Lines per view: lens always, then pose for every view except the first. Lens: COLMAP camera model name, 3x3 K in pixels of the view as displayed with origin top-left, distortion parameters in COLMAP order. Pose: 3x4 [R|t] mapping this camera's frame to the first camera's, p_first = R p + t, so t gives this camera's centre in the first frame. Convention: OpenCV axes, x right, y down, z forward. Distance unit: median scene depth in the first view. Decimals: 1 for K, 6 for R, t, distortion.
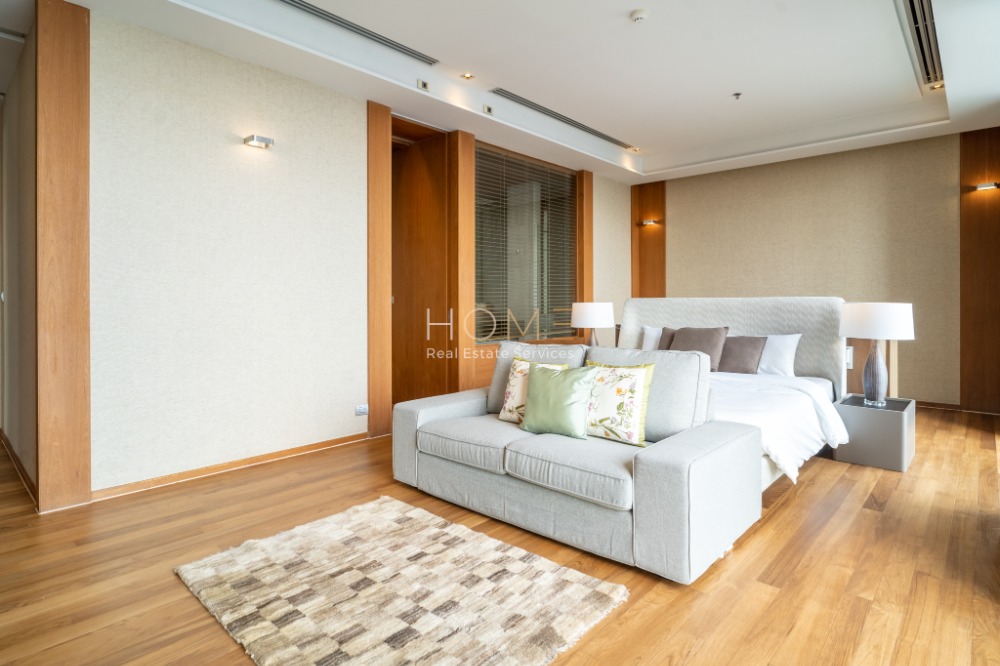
lens RADIAL K [[531.9, 0, 487.3], [0, 531.9, 306.2], [0, 0, 1]] dist [-0.000634, 0.000107]
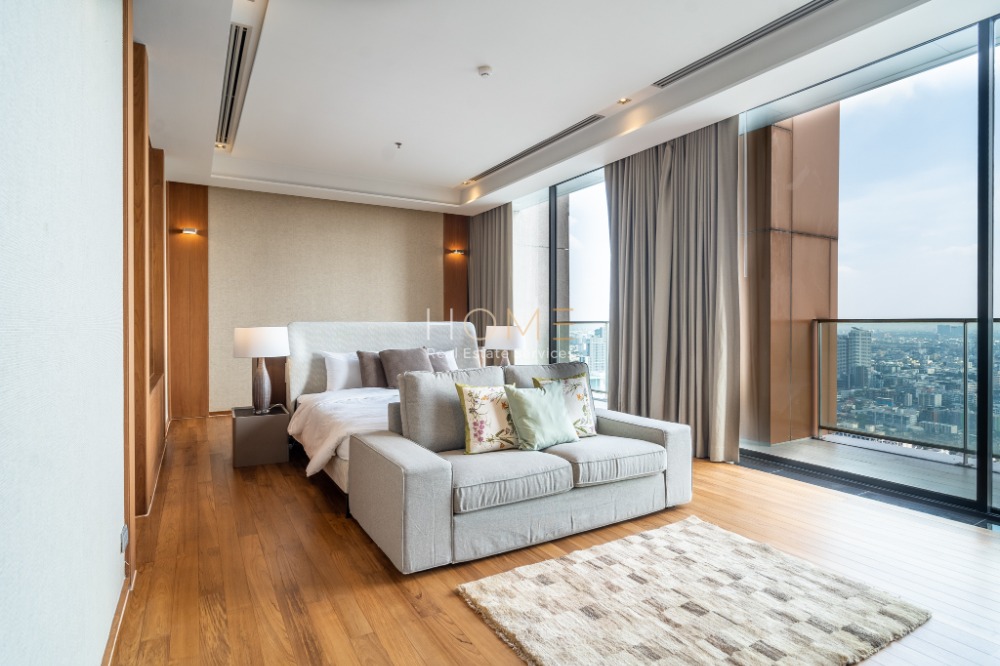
lens RADIAL K [[530.3, 0, 500.0], [0, 530.3, 333.0], [0, 0, 1]] dist [-0.014071, 0.000239]
pose [[0.287434, -0.013717, 0.957702, -1.054729], [0.010341, 0.999884, 0.011217, -0.004838], [-0.957745, 0.006679, 0.287542, 0.879090]]
